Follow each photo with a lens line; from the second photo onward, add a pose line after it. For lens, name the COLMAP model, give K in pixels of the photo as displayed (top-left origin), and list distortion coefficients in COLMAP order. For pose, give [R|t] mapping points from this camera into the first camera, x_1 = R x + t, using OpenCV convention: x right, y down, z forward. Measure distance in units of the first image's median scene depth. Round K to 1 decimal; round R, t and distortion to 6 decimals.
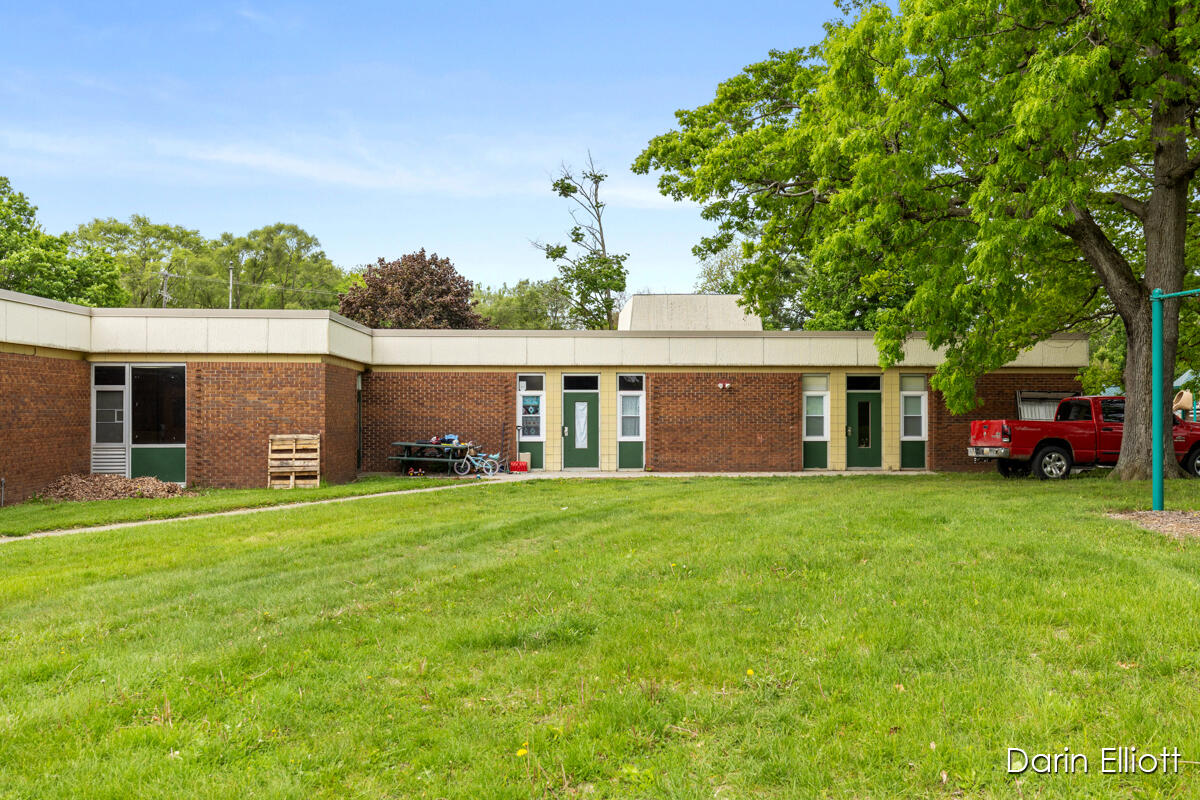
lens RADIAL K [[1236.6, 0, 599.5], [0, 1236.6, 404.2], [0, 0, 1]] dist [0.066182, 0.000000]
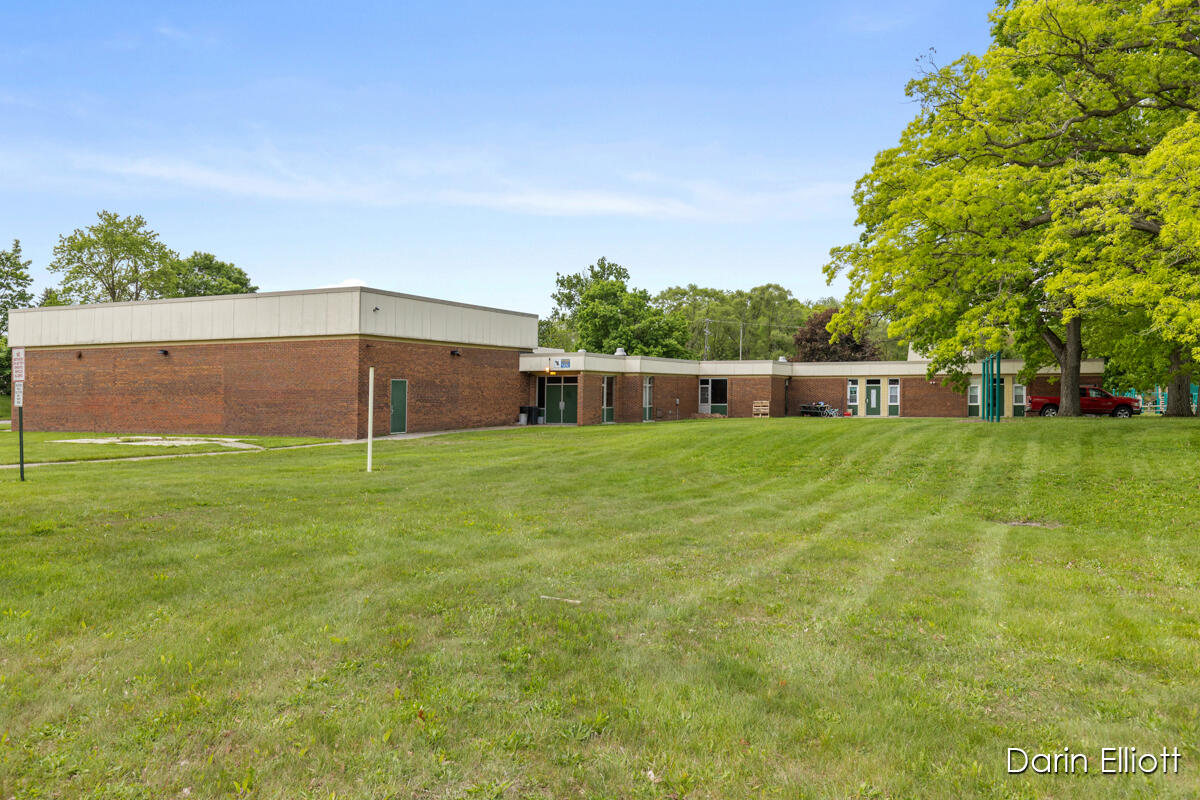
lens RADIAL K [[867.3, 0, 600.0], [0, 867.3, 401.8], [0, 0, 1]] dist [-0.001240, -0.000575]
pose [[0.900677, 0.002385, -0.434483, 0.255760], [0.003726, 0.999906, 0.013213, -0.002137], [0.434474, -0.013520, 0.900583, -0.863105]]
